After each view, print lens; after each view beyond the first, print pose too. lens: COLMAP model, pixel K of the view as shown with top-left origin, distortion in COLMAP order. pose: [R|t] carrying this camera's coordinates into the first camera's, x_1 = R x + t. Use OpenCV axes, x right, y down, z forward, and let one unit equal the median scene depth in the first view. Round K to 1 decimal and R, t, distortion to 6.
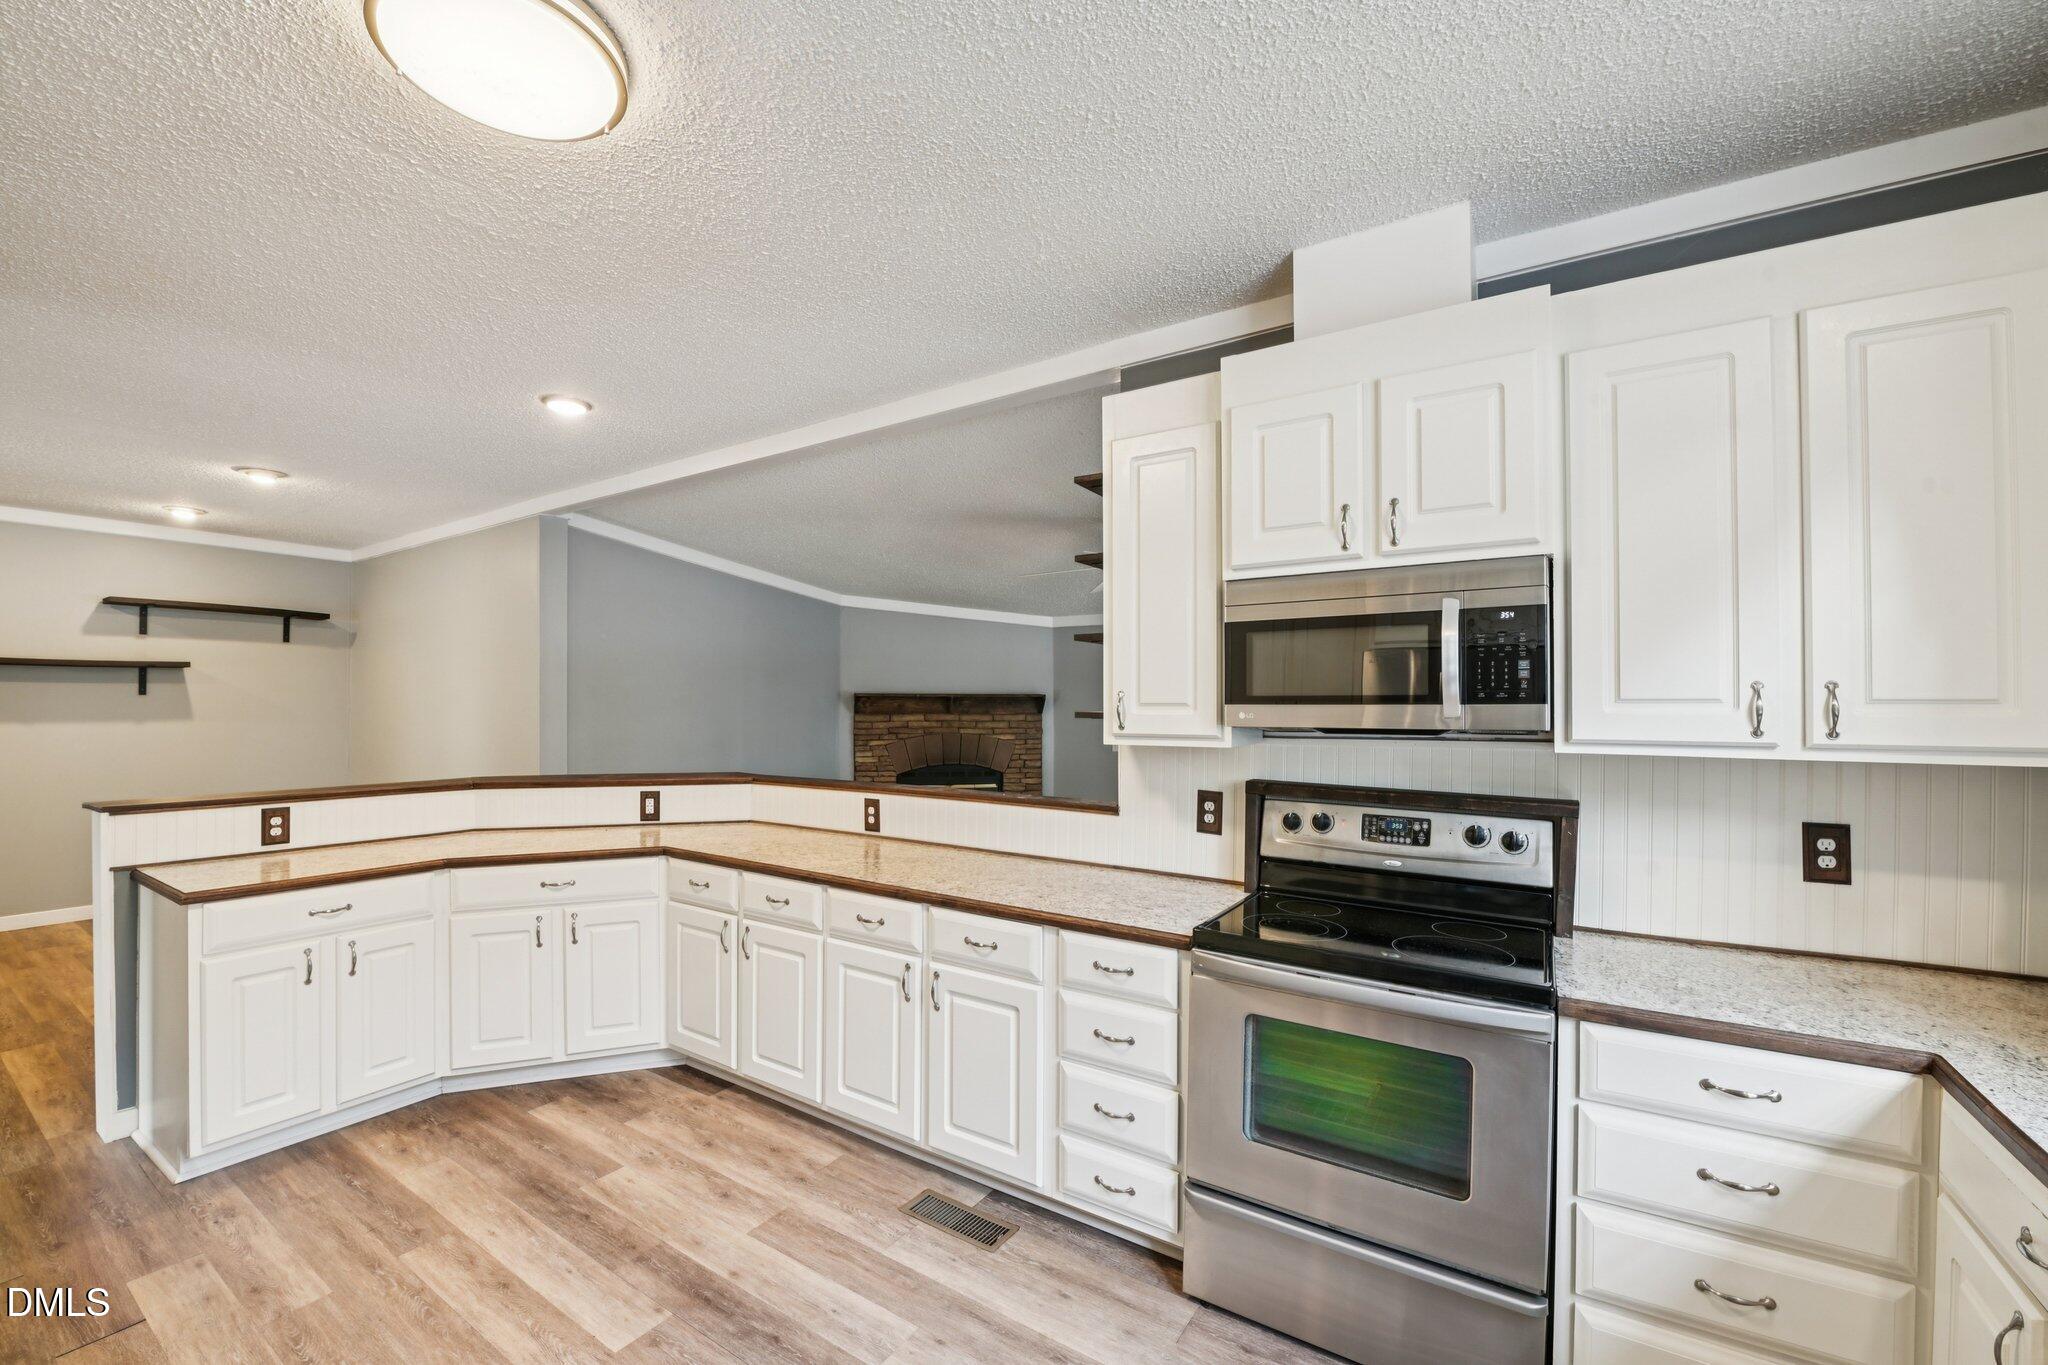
lens RADIAL K [[821.8, 0, 1024.0], [0, 821.8, 682.5], [0, 0, 1]] dist [-0.028021, -0.000312]
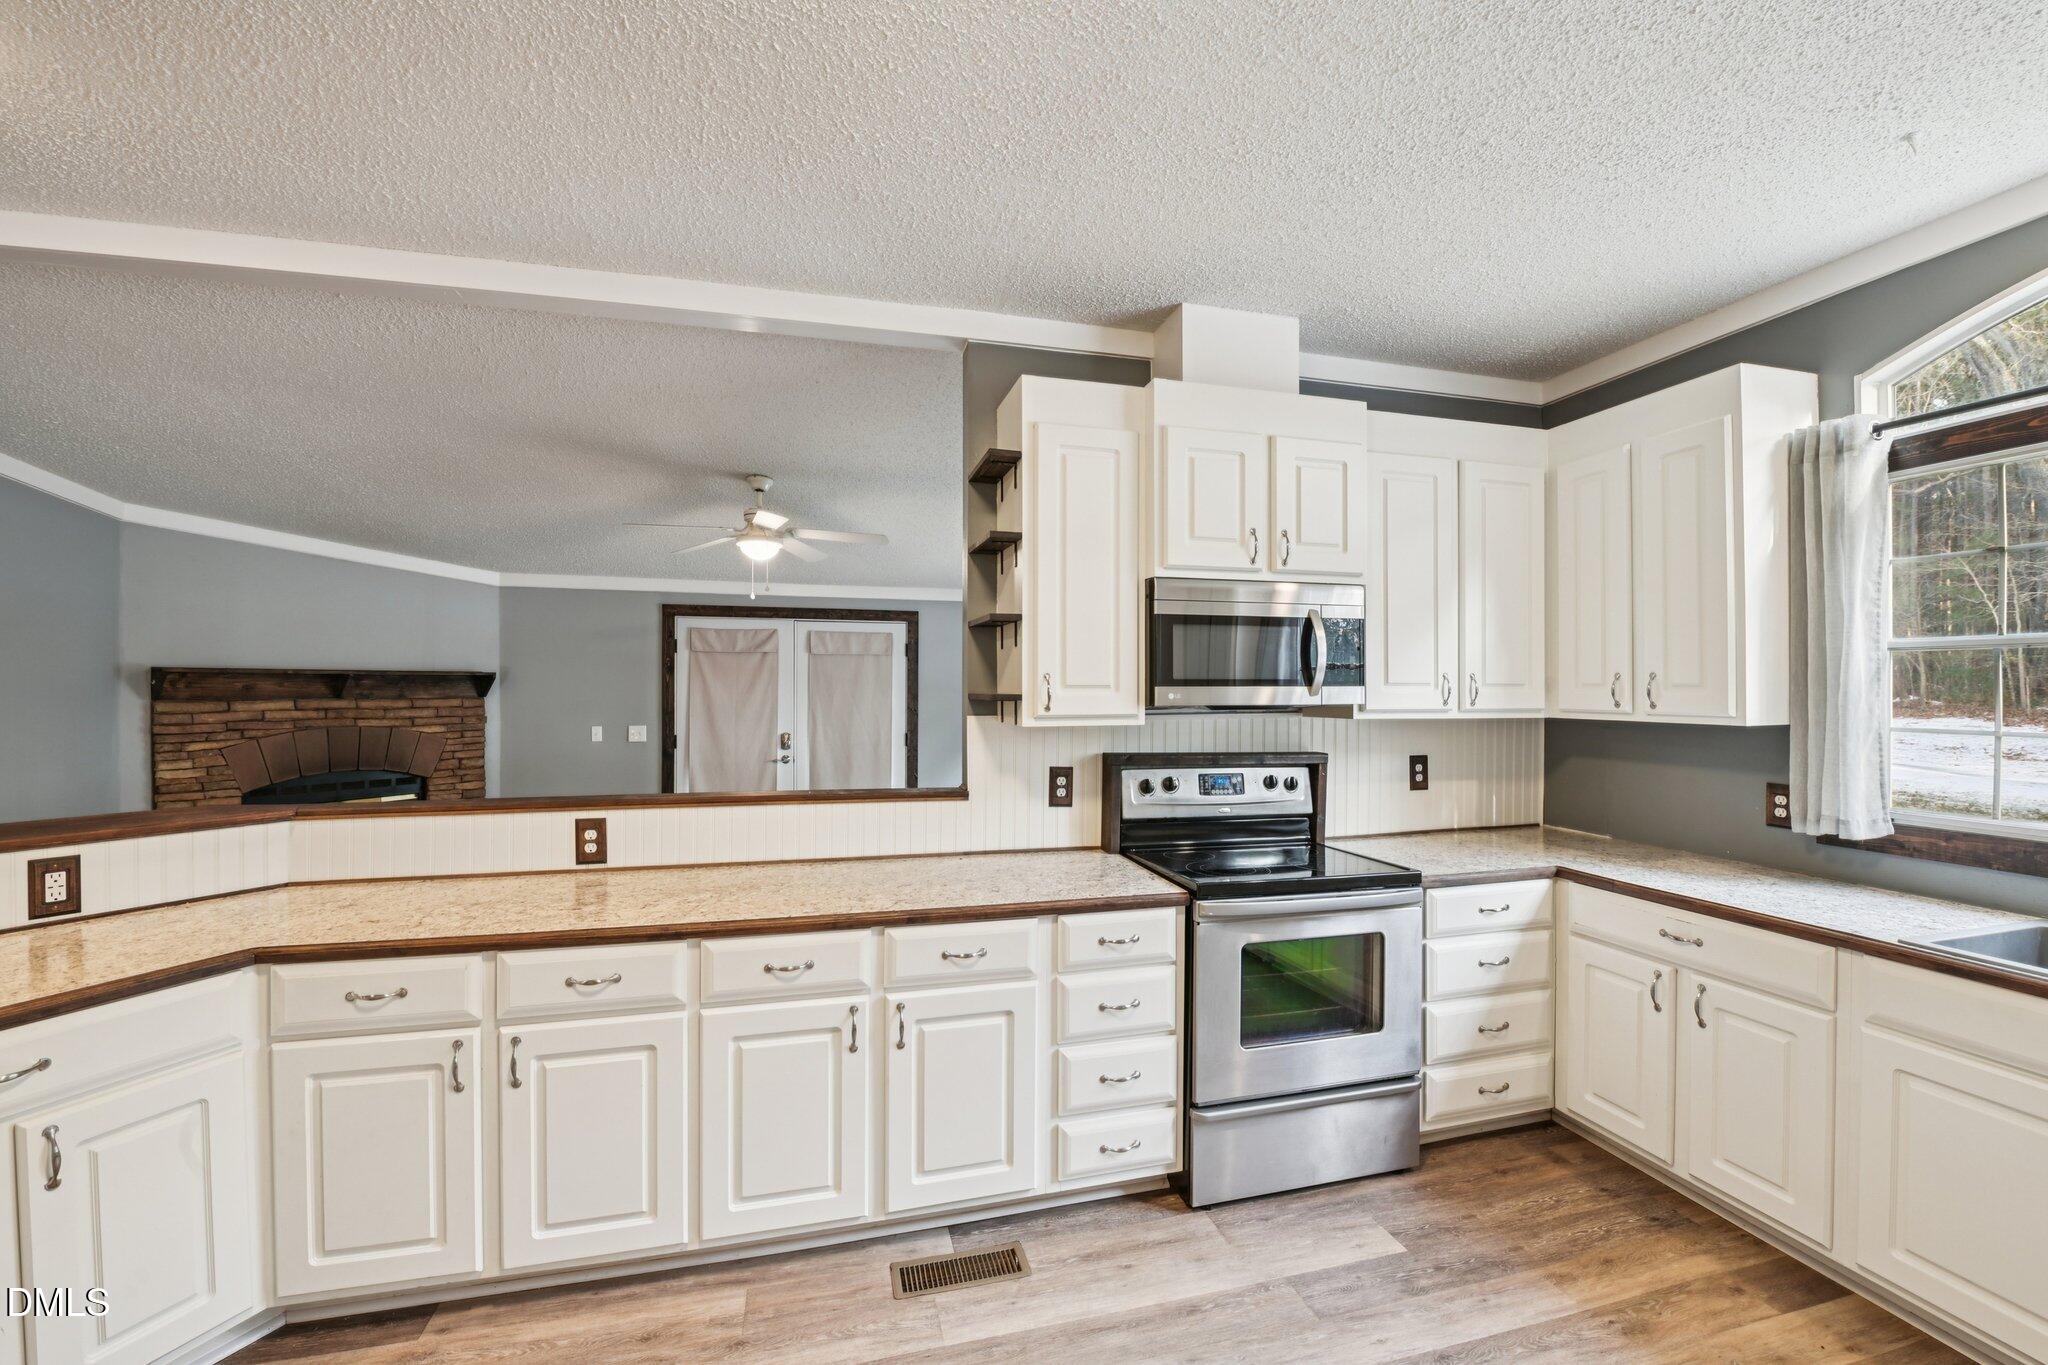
lens RADIAL K [[824.3, 0, 1011.4], [0, 824.3, 673.7], [0, 0, 1]] dist [-0.025652, -0.000049]
pose [[0.666637, 0.009680, 0.745319, -0.669568], [-0.019705, 0.999795, 0.004640, 0.007309], [-0.745122, -0.017780, 0.666692, 0.359092]]
